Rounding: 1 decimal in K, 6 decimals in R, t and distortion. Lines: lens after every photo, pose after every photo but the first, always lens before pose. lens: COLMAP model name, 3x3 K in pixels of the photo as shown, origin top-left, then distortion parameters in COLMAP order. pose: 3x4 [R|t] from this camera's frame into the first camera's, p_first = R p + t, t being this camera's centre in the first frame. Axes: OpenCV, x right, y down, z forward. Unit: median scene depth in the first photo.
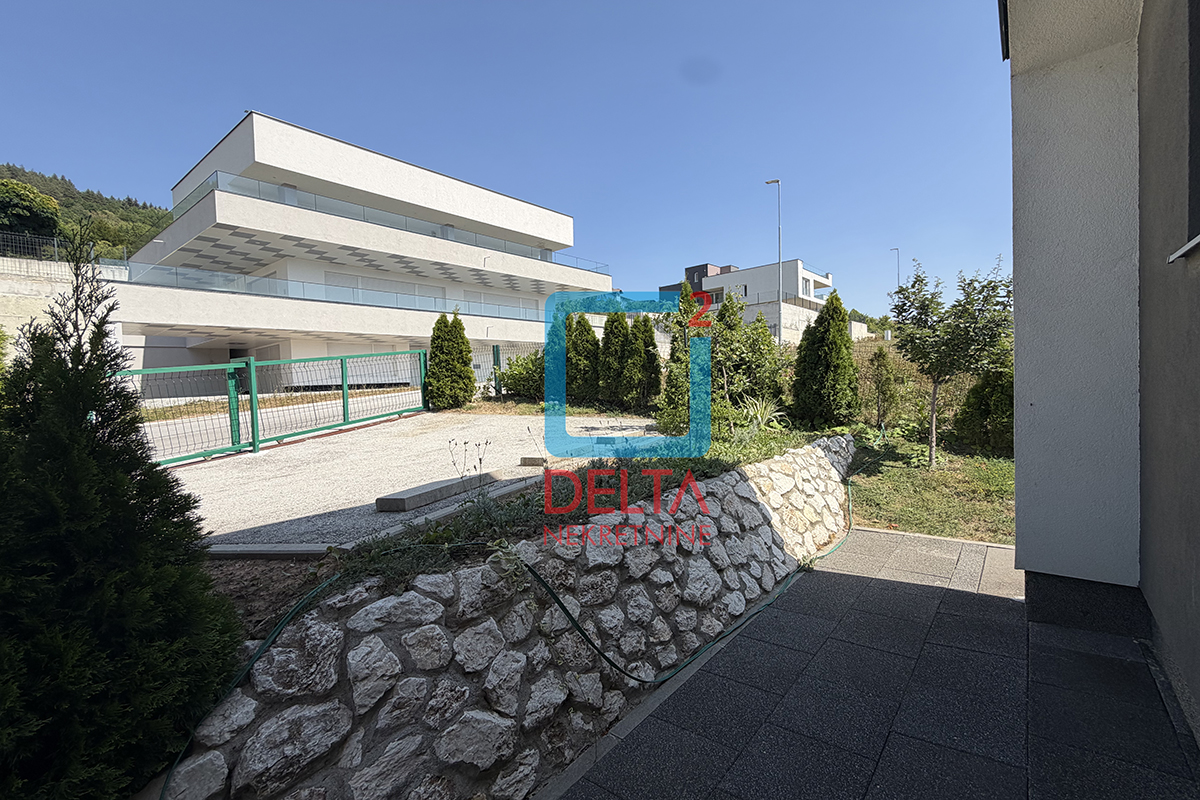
lens RADIAL K [[493.2, 0, 594.7], [0, 493.2, 393.2], [0, 0, 1]] dist [0.004142, -0.001248]
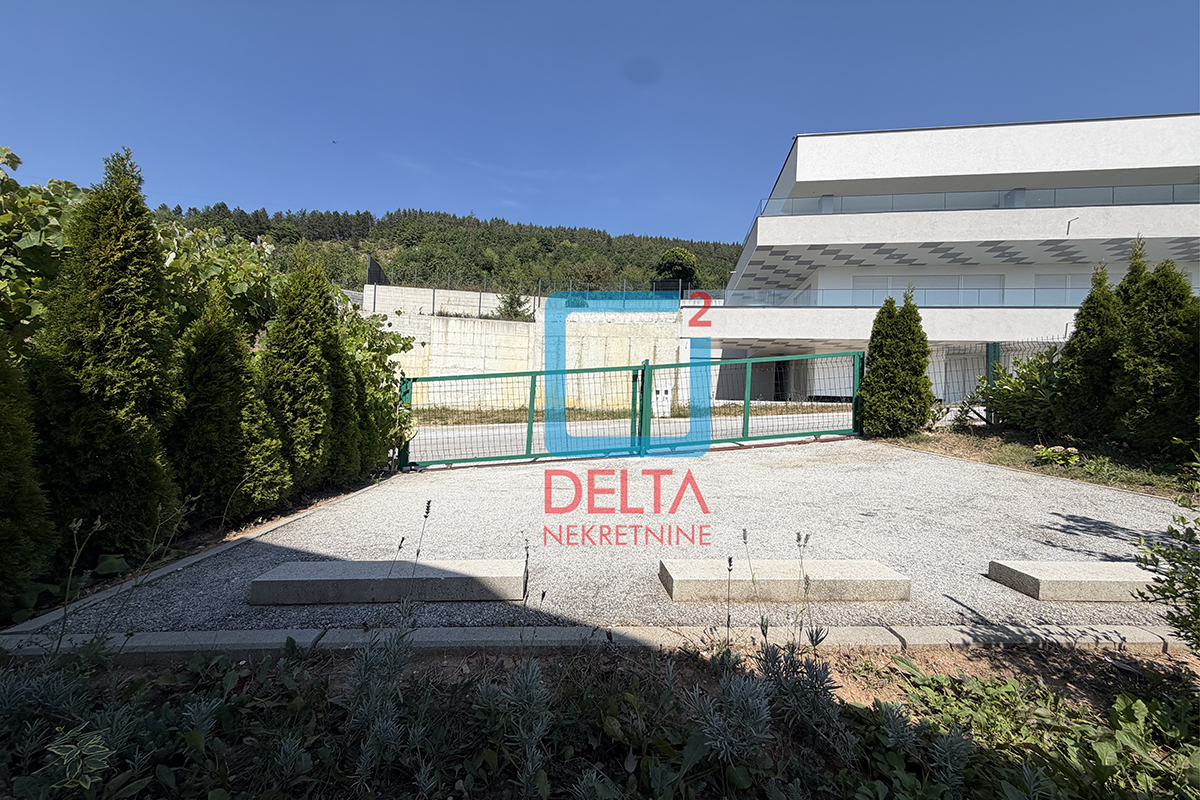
lens RADIAL K [[493.2, 0, 654.3], [0, 493.2, 394.5], [0, 0, 1]] dist [0.004142, -0.001248]
pose [[0.541307, 0.050302, -0.839319, 0.102218], [-0.071740, 0.997332, 0.013505, -0.013049], [0.837759, 0.052903, 0.543471, 0.352222]]
